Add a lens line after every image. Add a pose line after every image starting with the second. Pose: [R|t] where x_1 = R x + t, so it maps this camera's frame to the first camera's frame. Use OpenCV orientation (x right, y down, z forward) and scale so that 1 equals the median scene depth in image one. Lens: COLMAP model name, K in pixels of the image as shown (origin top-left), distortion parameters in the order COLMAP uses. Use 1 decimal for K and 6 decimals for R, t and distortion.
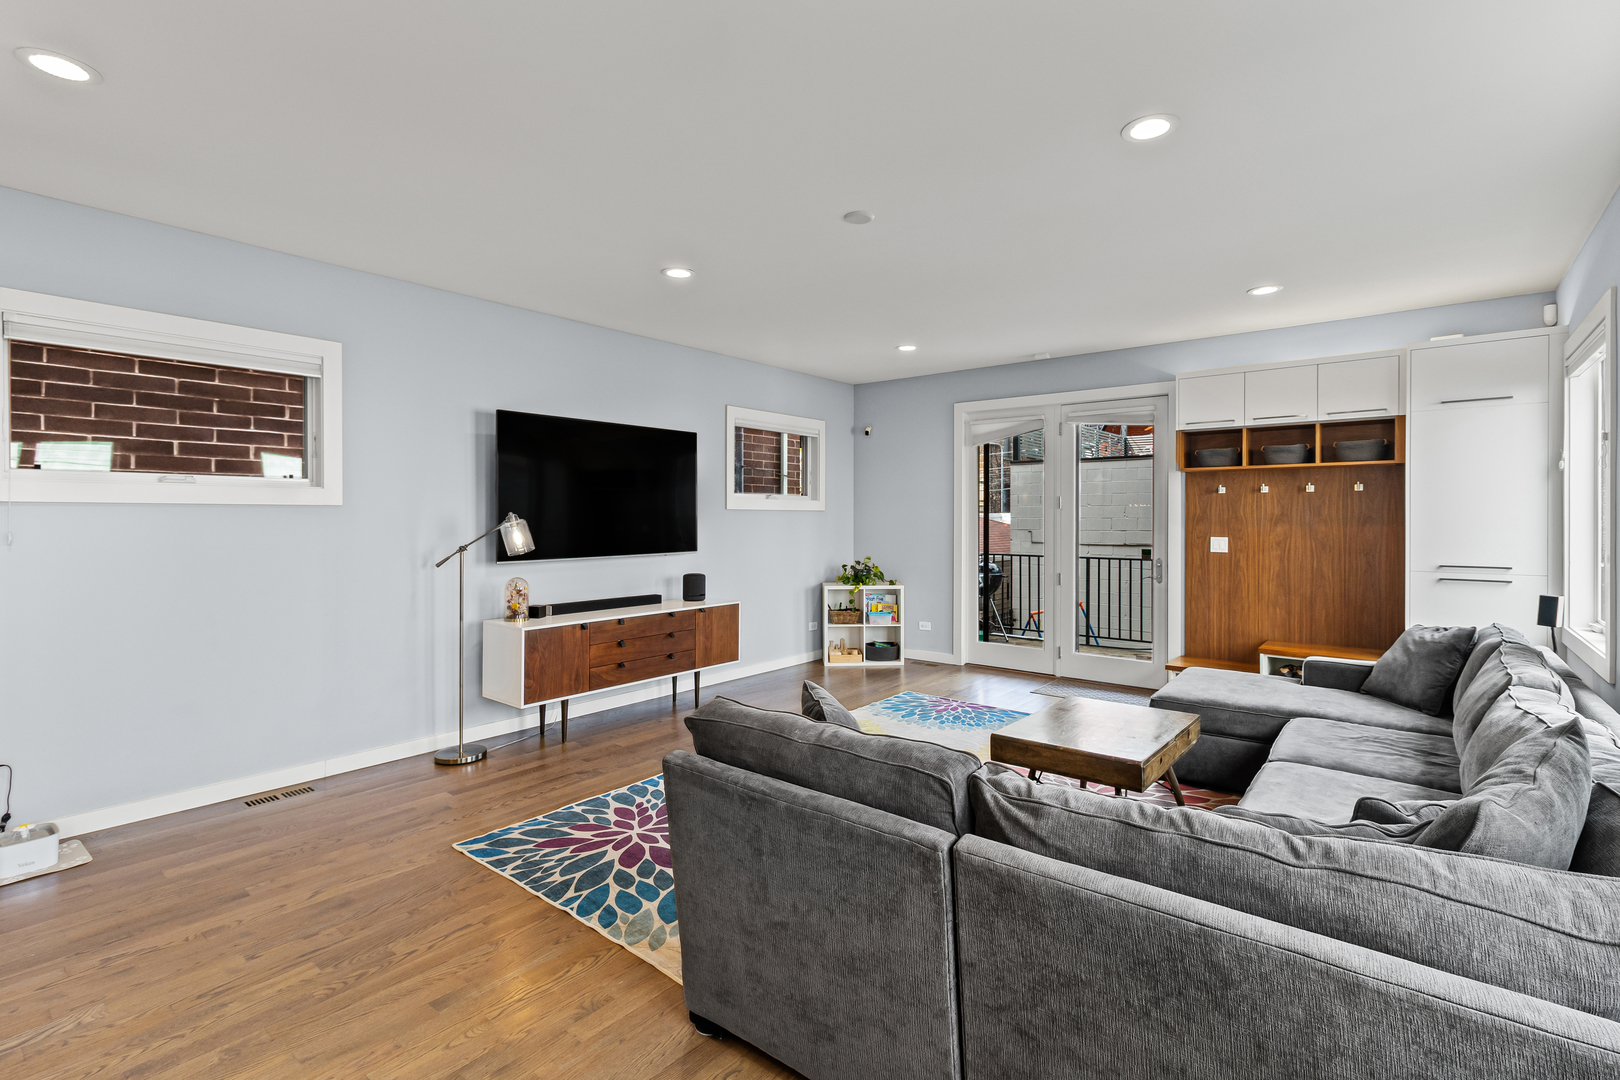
lens RADIAL K [[750.5, 0, 828.8], [0, 750.5, 526.5], [0, 0, 1]] dist [0.008641, -0.001496]
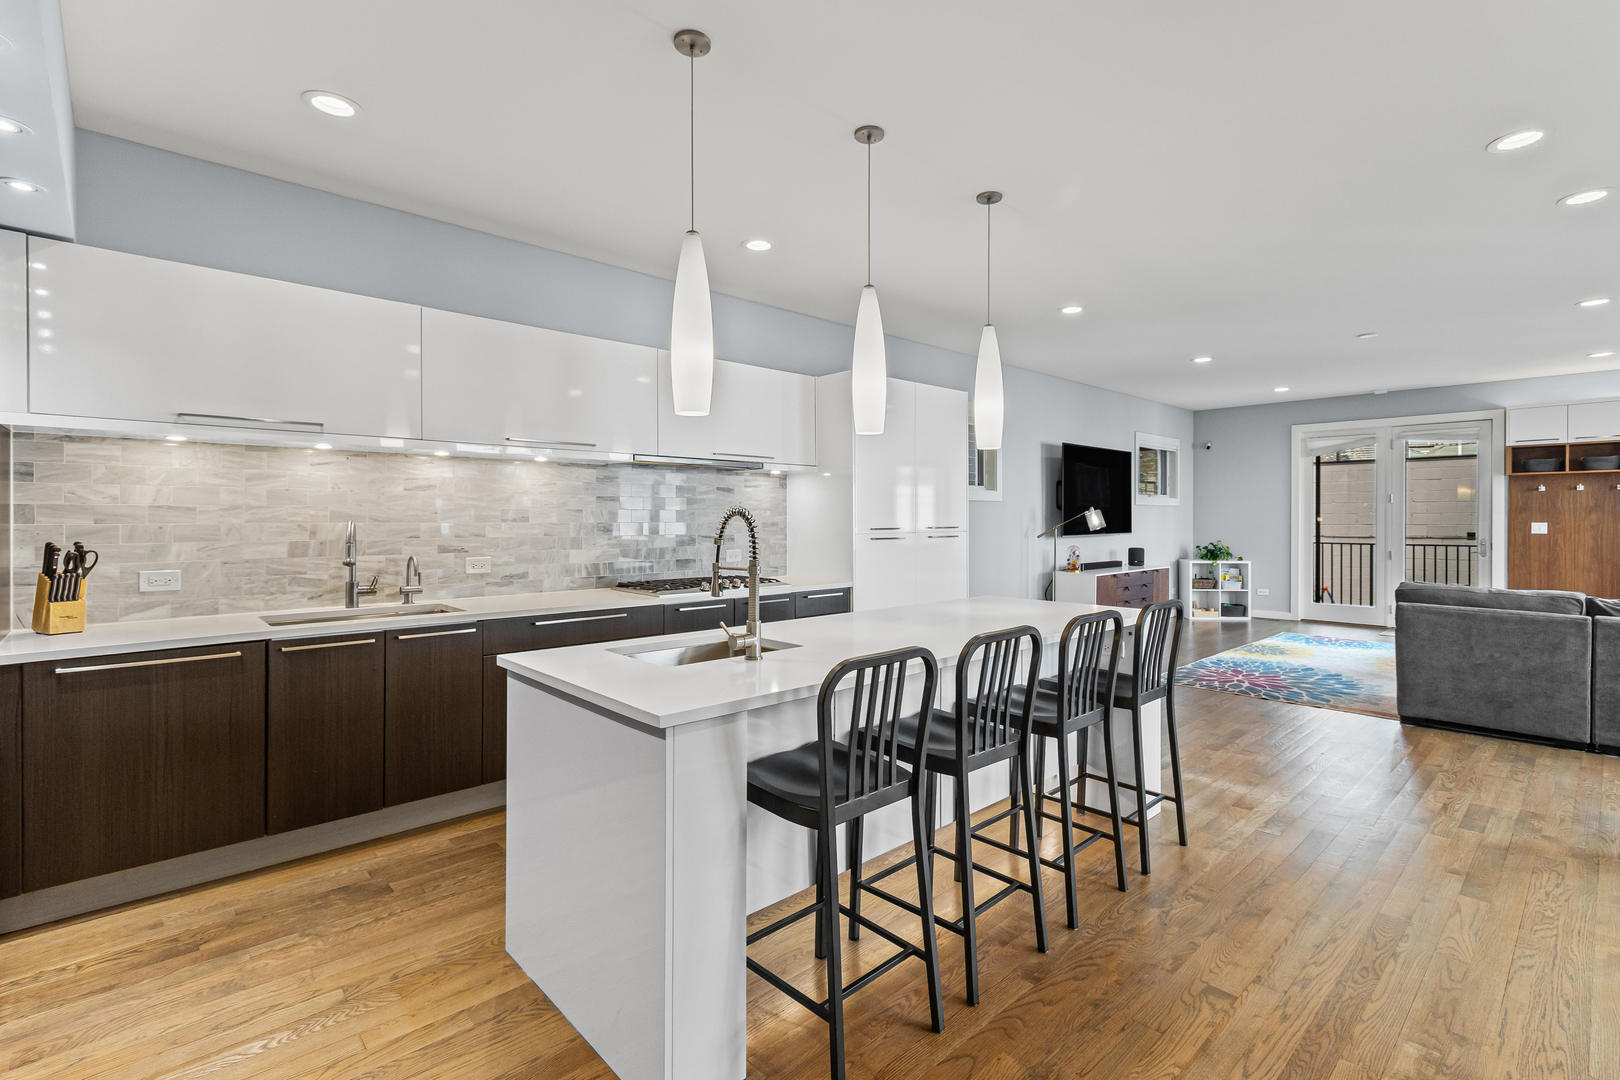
lens RADIAL K [[750.5, 0, 817.0], [0, 750.5, 526.6], [0, 0, 1]] dist [0.008641, -0.001496]
pose [[0.989365, -0.000840, -0.145450, -0.644680], [0.000309, 0.999993, -0.003670, 0.028733], [0.145452, 0.003586, 0.989359, -0.616476]]
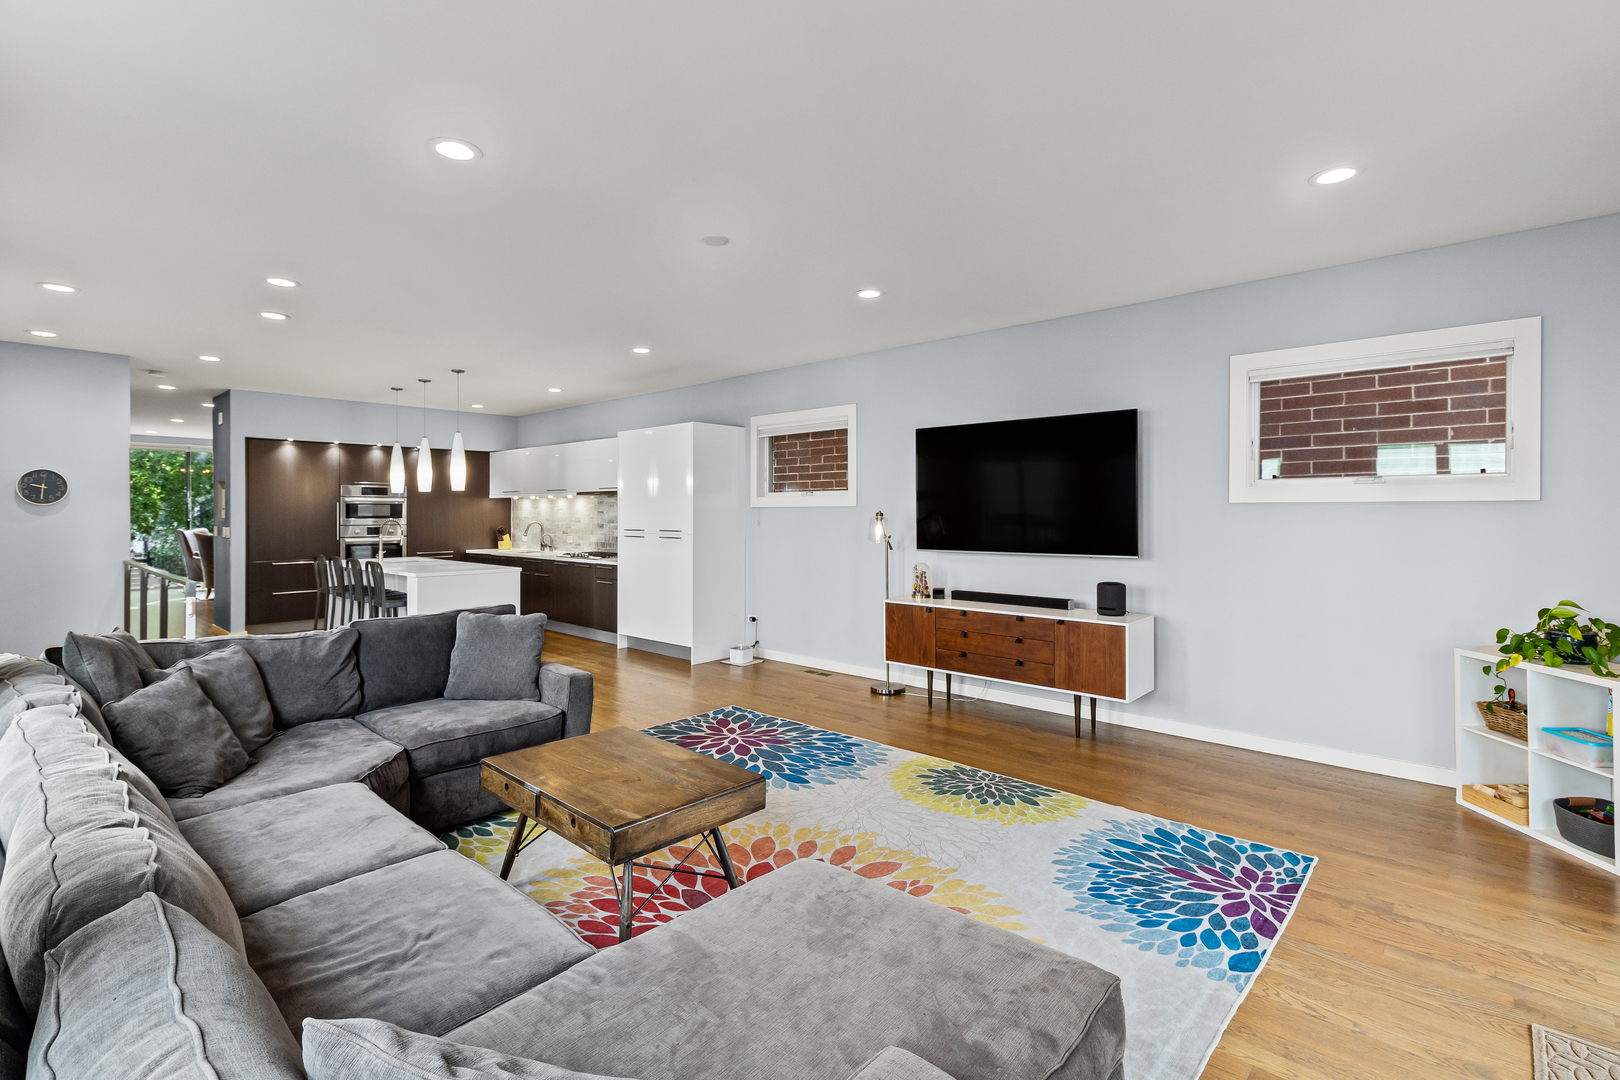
lens RADIAL K [[750.5, 0, 808.6], [0, 750.5, 514.8], [0, 0, 1]] dist [0.008641, -0.001496]
pose [[-0.077191, -0.000783, -0.997016, 0.731072], [-0.014934, 0.999888, 0.000371, -0.007255], [0.996904, 0.014918, -0.077194, 0.801248]]
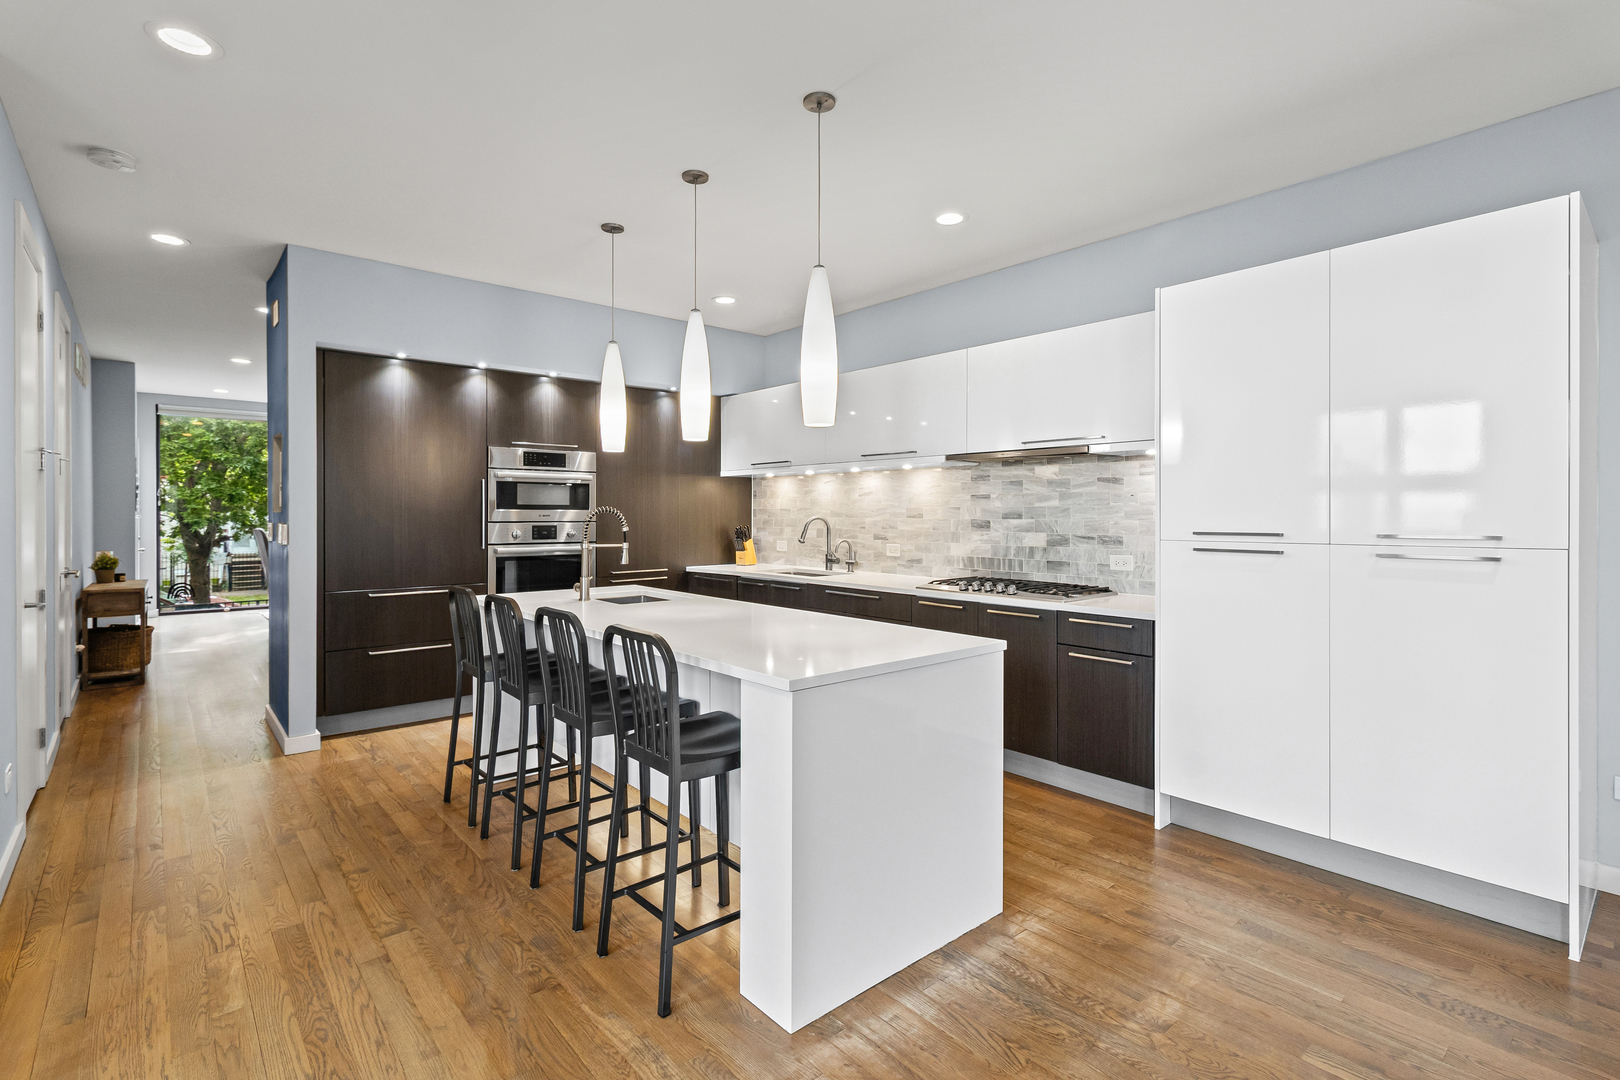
lens RADIAL K [[750.5, 0, 814.2], [0, 750.5, 523.7], [0, 0, 1]] dist [0.008641, -0.001496]
pose [[-0.177412, 0.010314, -0.984083, -0.088886], [-0.016060, 0.999782, 0.013374, 0.017521], [0.984006, 0.018177, -0.177208, 0.139787]]
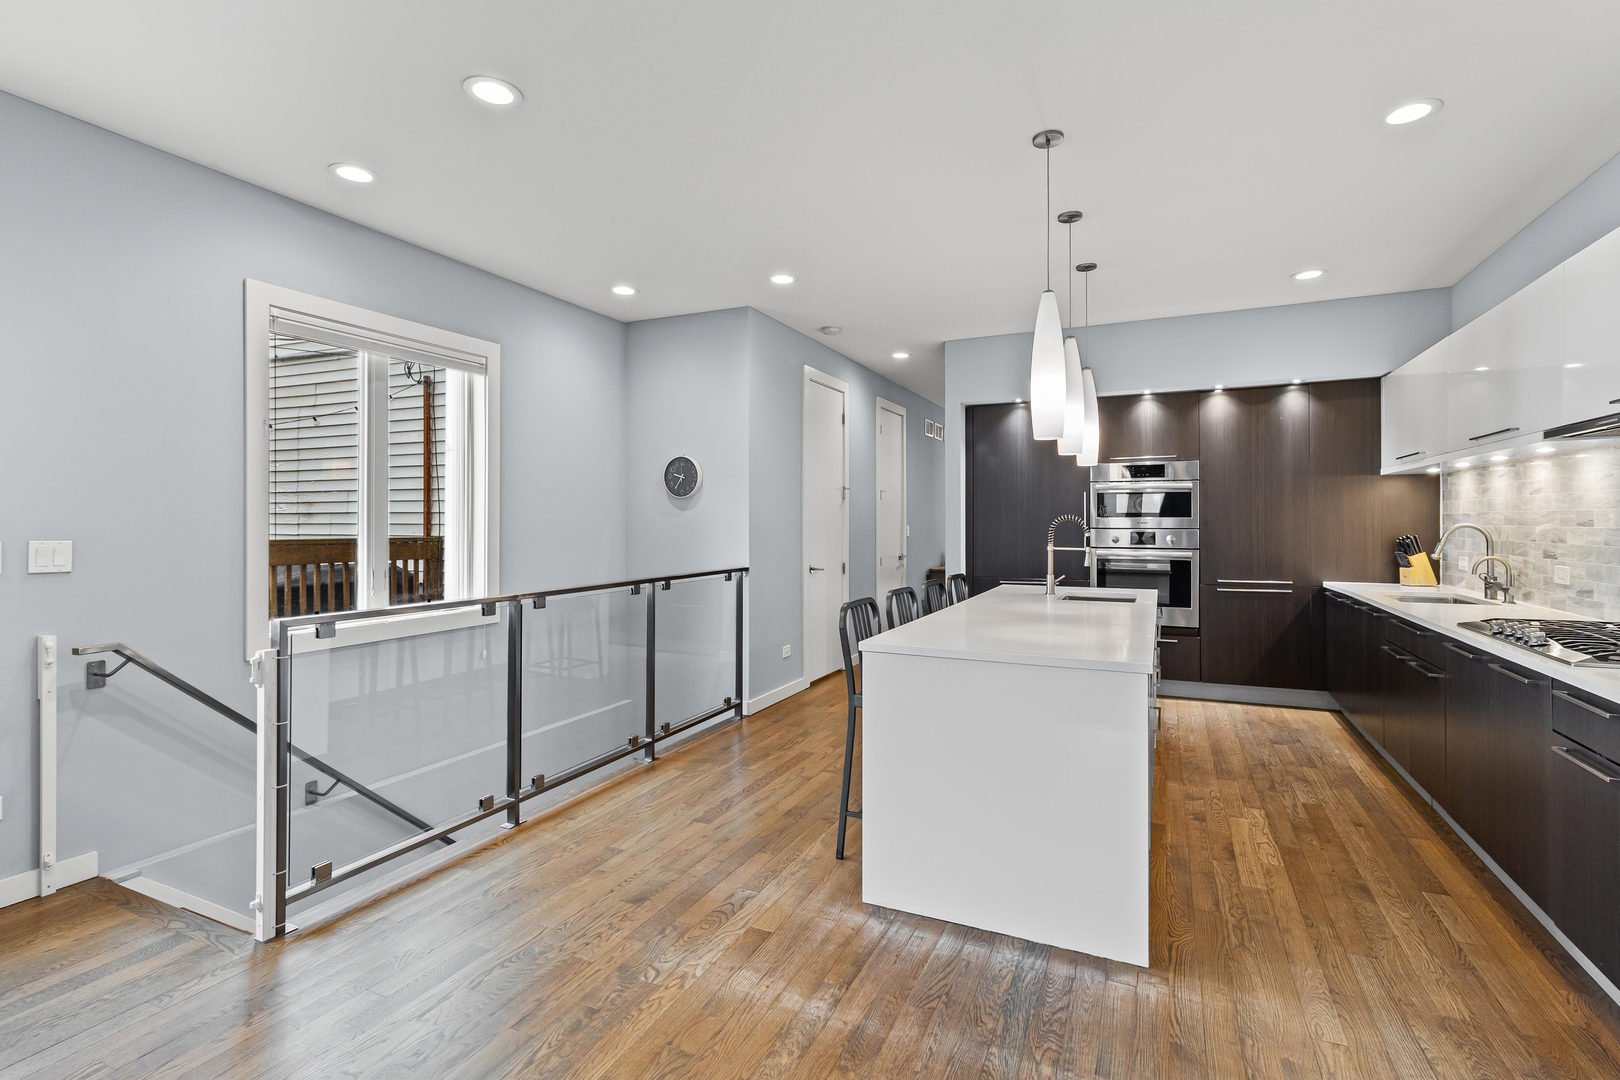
lens RADIAL K [[750.5, 0, 829.6], [0, 750.5, 520.3], [0, 0, 1]] dist [0.008641, -0.001496]
pose [[-0.967921, -0.002872, -0.251239, -0.299259], [-0.005881, 0.999920, 0.011229, 0.012843], [0.251187, 0.012346, -0.967860, 0.543353]]
